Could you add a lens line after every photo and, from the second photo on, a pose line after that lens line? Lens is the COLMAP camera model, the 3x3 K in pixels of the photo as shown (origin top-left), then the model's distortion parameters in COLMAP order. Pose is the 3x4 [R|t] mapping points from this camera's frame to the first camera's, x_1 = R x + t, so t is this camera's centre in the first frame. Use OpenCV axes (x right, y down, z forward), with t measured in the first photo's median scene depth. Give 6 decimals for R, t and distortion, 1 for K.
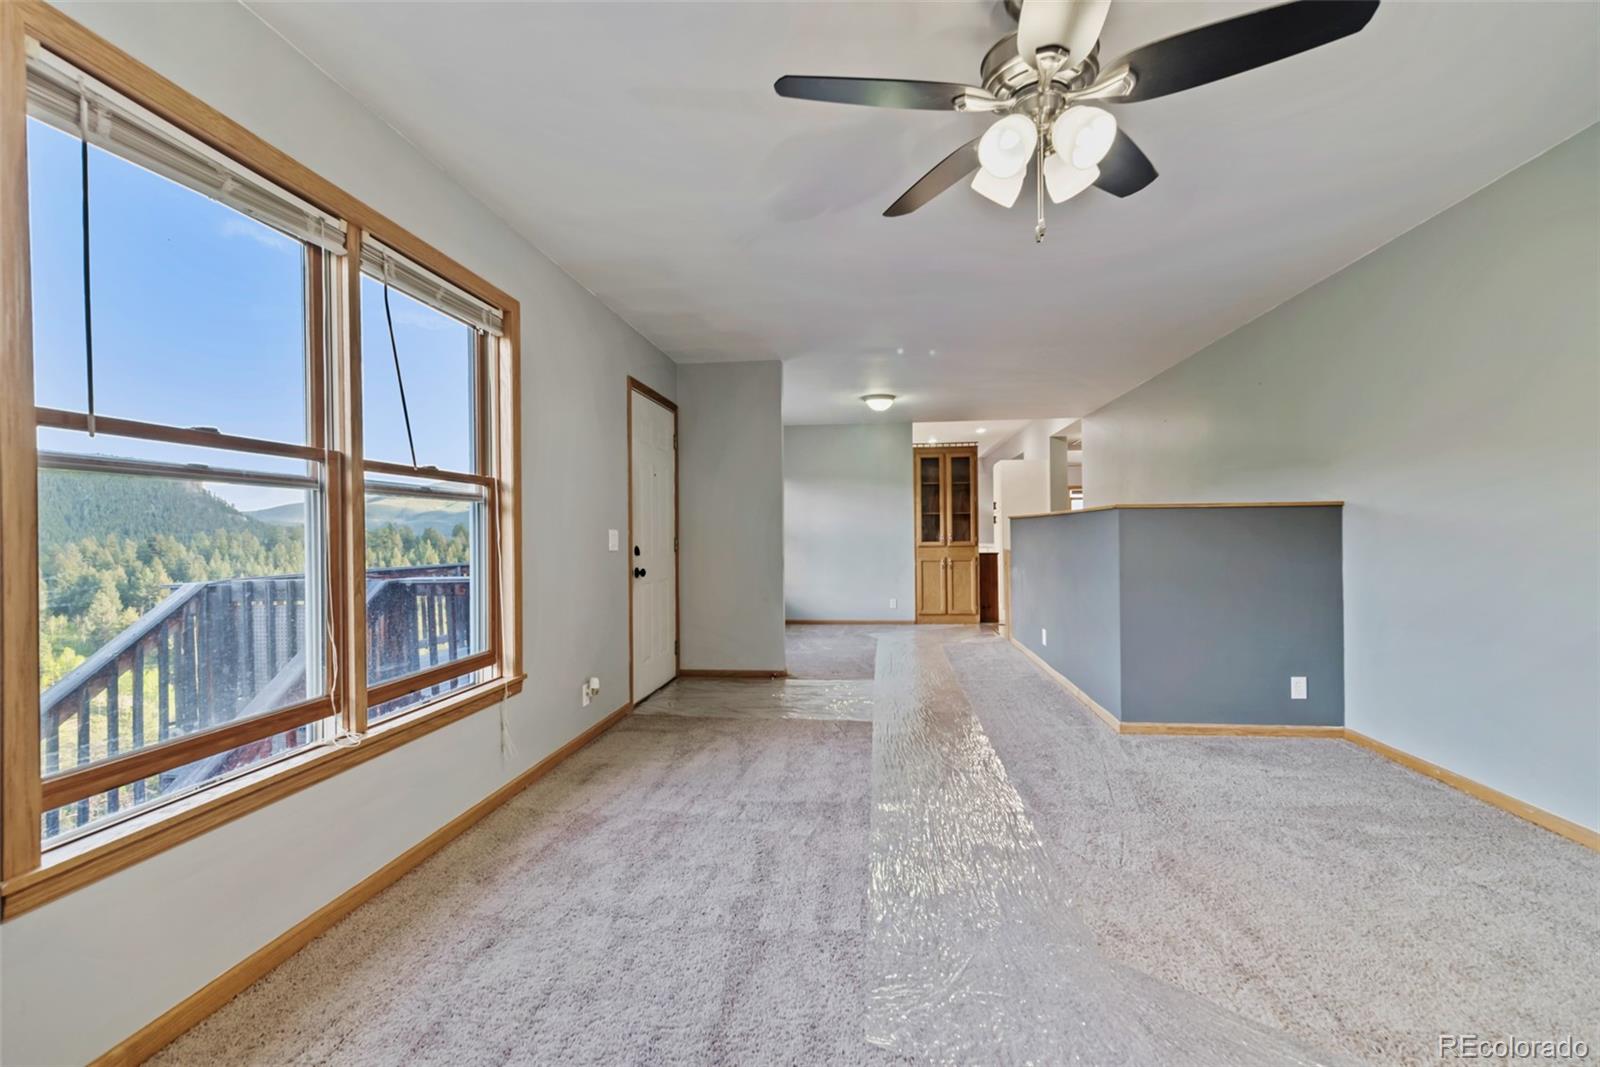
lens RADIAL K [[696.0, 0, 797.4], [0, 696.0, 536.3], [0, 0, 1]] dist [0.004415, -0.000507]
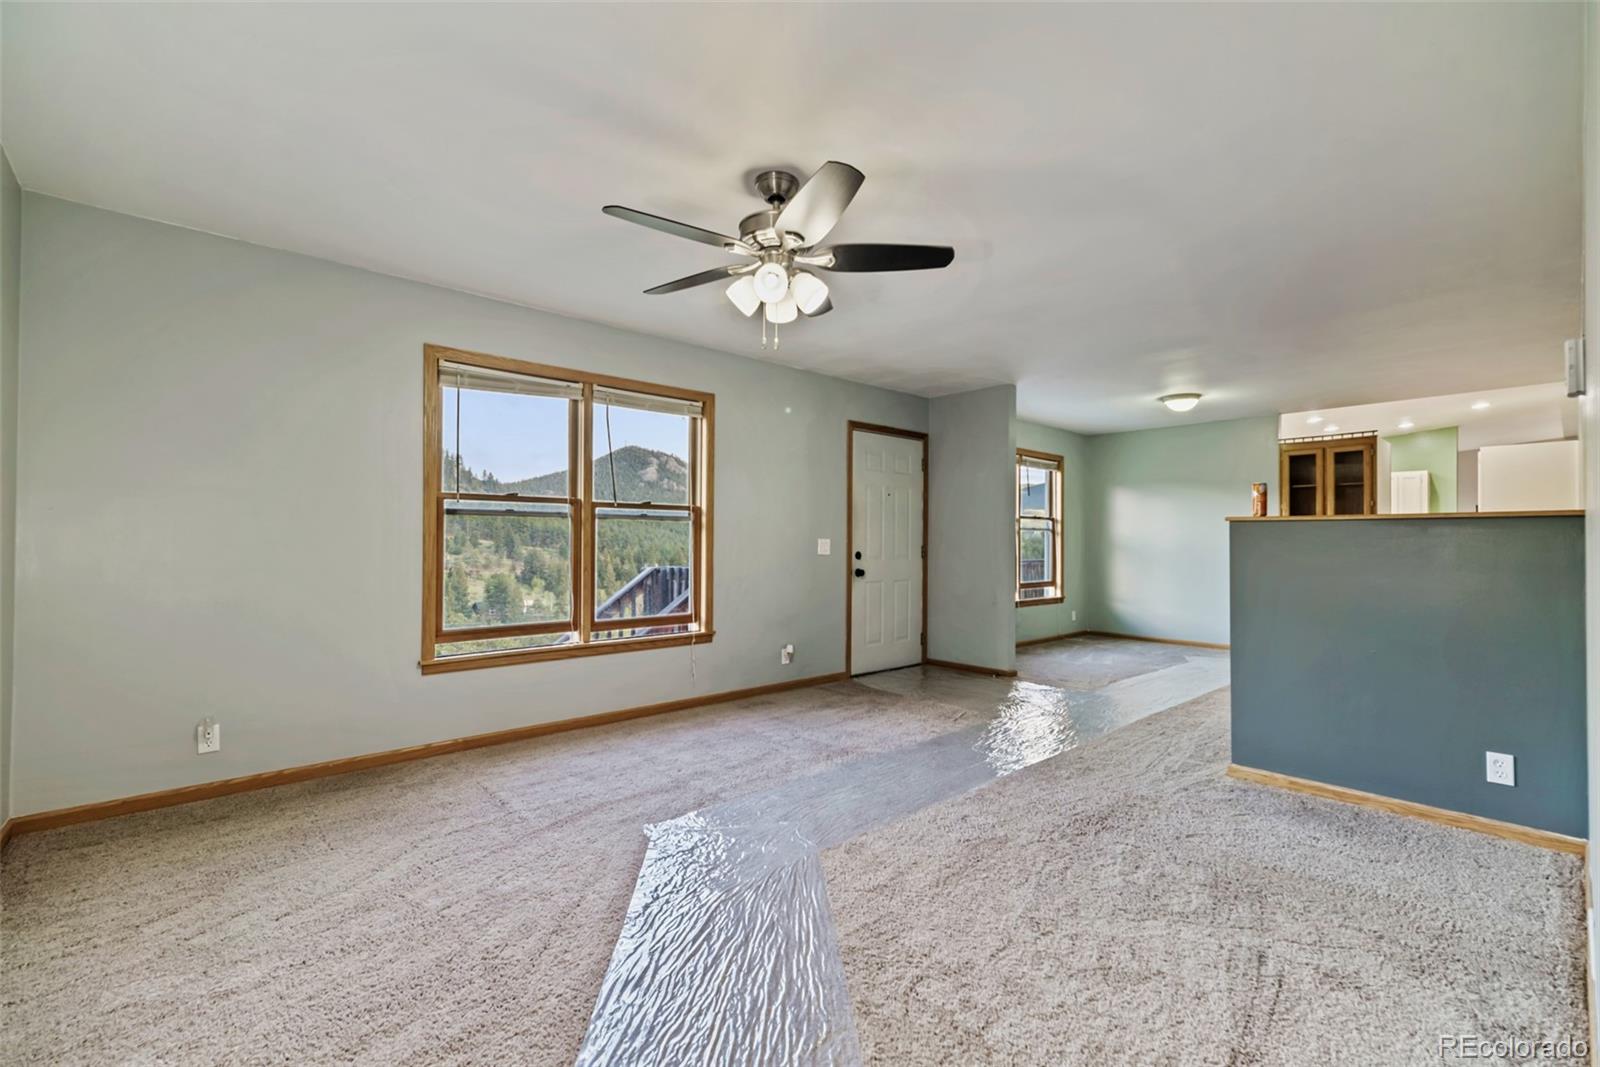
lens RADIAL K [[696.0, 0, 797.4], [0, 696.0, 536.3], [0, 0, 1]] dist [0.004415, -0.000507]
pose [[0.742029, 0.008994, -0.670308, 0.809777], [-0.015409, 0.999875, -0.003642, -0.012234], [0.670191, 0.013032, 0.742074, -0.037662]]
